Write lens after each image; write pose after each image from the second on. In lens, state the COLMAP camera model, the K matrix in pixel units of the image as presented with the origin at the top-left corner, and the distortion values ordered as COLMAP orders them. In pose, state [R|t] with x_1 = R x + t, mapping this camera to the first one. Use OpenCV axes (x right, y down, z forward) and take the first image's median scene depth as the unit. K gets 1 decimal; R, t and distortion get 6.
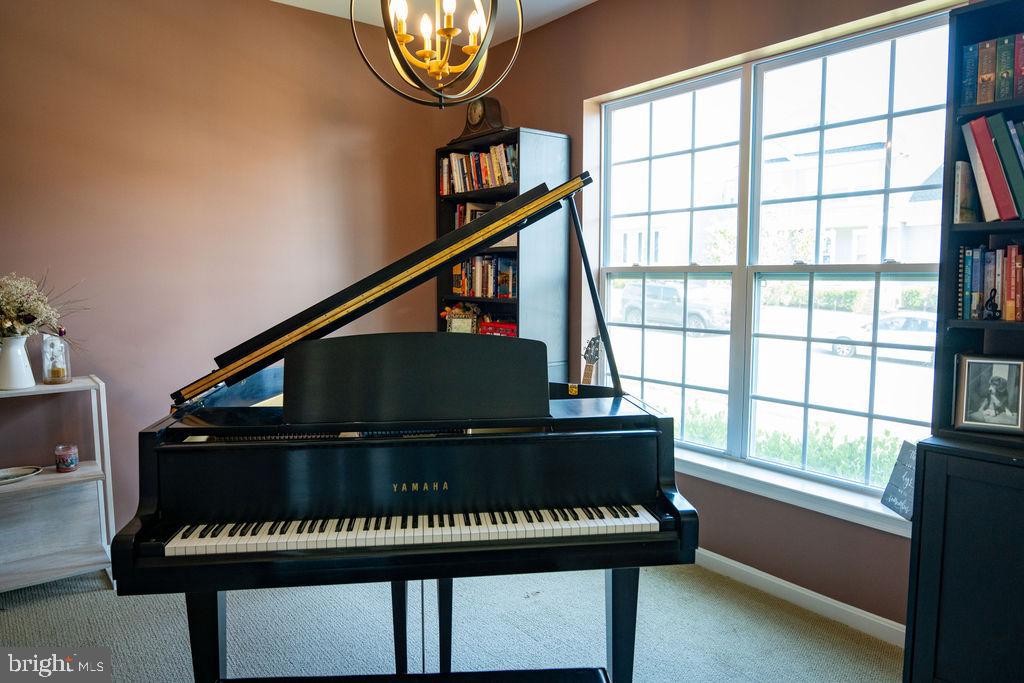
lens RADIAL K [[682.5, 0, 515.0], [0, 682.5, 346.5], [0, 0, 1]] dist [-0.014862, -0.003007]
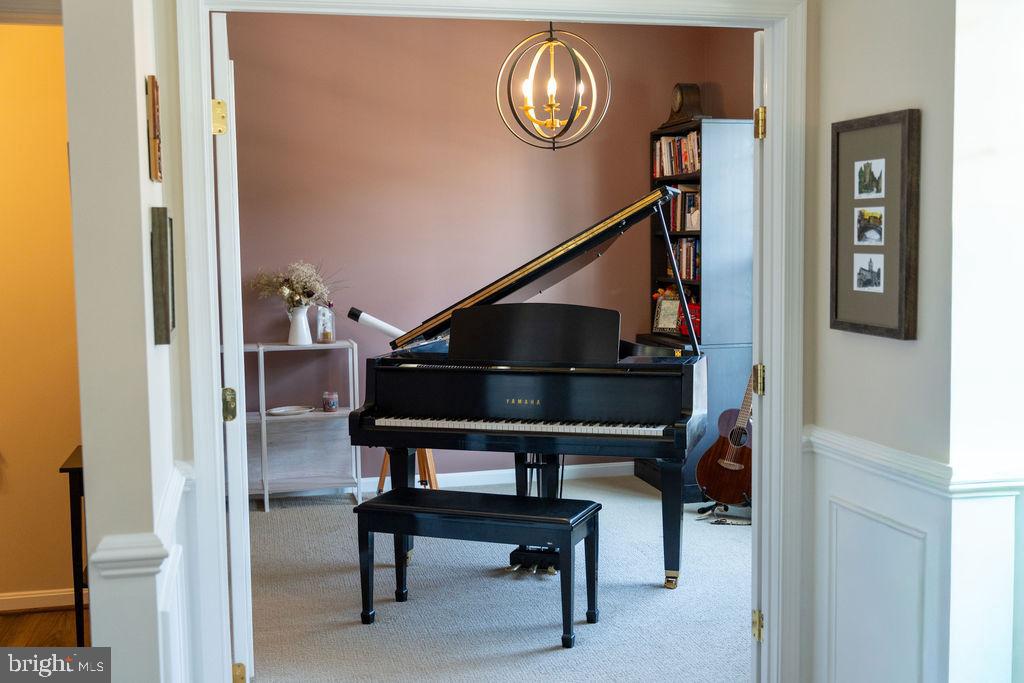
lens RADIAL K [[1112.3, 0, 512.0], [0, 1112.3, 341.5], [0, 0, 1]] dist [0.008547, 0.003458]
pose [[0.909097, 0.025237, -0.415820, 0.545356], [-0.031304, 0.999480, -0.007778, 0.055084], [0.415407, 0.020087, 0.909414, -0.807013]]
